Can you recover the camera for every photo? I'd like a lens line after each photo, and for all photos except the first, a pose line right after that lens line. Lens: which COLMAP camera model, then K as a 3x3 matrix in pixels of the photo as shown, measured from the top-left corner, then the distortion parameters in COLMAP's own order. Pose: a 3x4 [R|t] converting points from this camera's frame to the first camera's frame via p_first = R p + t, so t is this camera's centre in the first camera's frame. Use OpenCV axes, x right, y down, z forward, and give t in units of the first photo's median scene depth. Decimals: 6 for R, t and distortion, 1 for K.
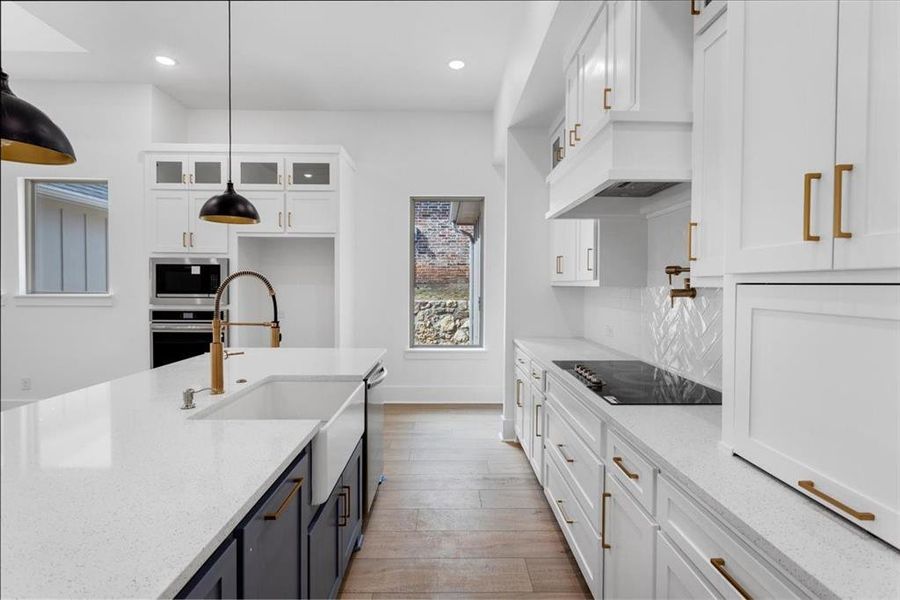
lens RADIAL K [[418.0, 0, 464.1], [0, 418.0, 293.8], [0, 0, 1]] dist [0.002211, 0.000383]
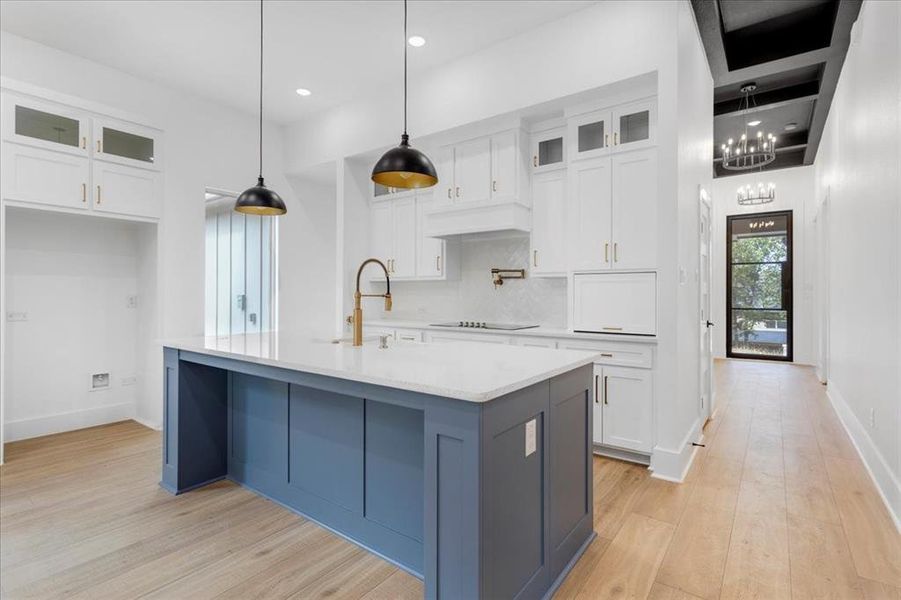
lens RADIAL K [[418.5, 0, 464.6], [0, 418.5, 293.8], [0, 0, 1]] dist [0.002211, 0.000383]
pose [[0.608905, -0.003706, 0.793234, -1.114366], [0.019429, 0.999759, -0.010243, 0.066265], [-0.793005, 0.021649, 0.608830, -0.102849]]
